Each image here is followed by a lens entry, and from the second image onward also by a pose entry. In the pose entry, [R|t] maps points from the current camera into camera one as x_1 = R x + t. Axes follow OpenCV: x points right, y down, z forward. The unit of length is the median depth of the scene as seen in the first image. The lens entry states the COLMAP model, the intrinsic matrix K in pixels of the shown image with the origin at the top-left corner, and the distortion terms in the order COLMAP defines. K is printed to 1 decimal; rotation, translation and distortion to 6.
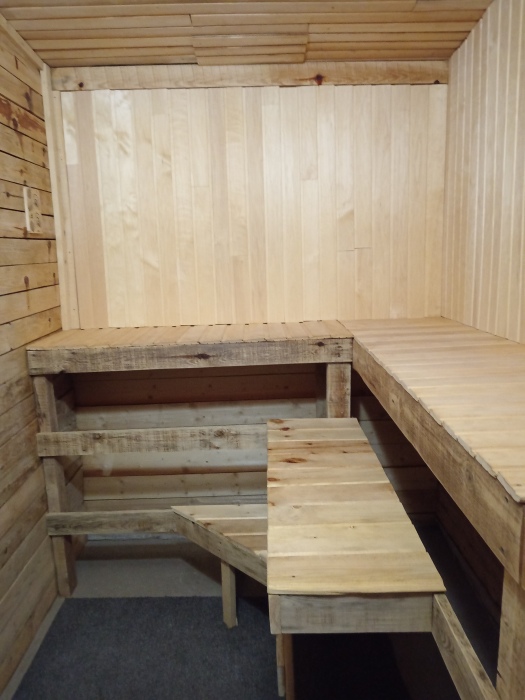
lens RADIAL K [[544.1, 0, 264.7], [0, 544.1, 343.1], [0, 0, 1]] dist [0.005623, -0.008749]
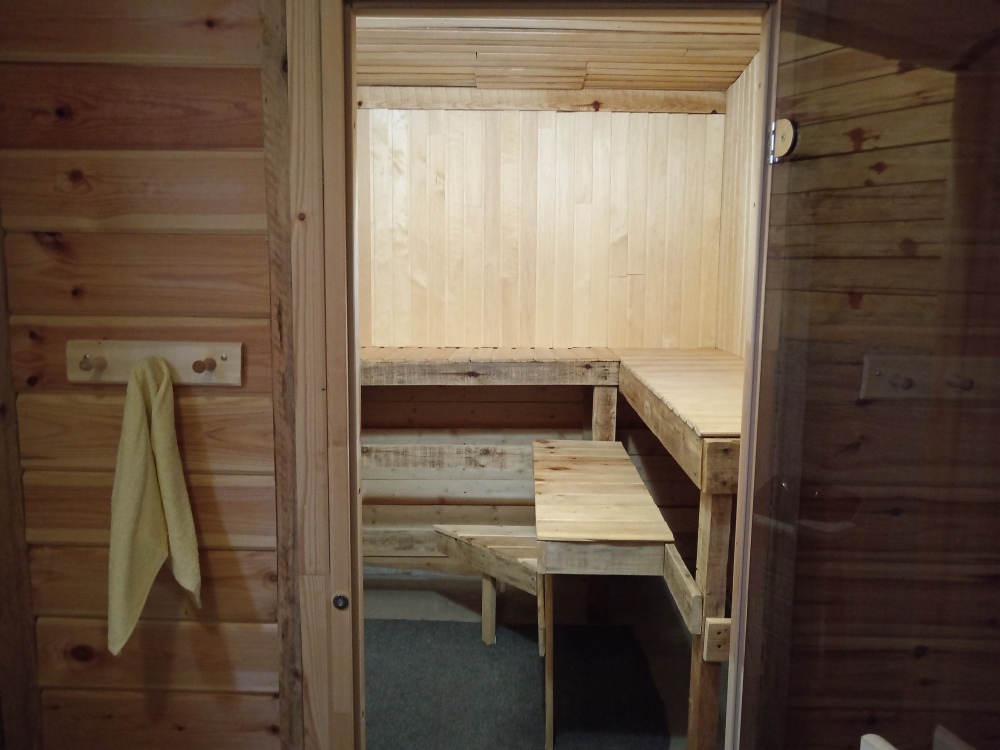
lens RADIAL K [[777.3, 0, 500.3], [0, 777.3, 378.2], [0, 0, 1]] dist [0.005623, -0.008749]
pose [[0.999070, 0.037543, -0.021227, -0.028943], [-0.038143, 0.998863, -0.028613, 0.068650], [0.020128, 0.029396, 0.999365, -0.441953]]
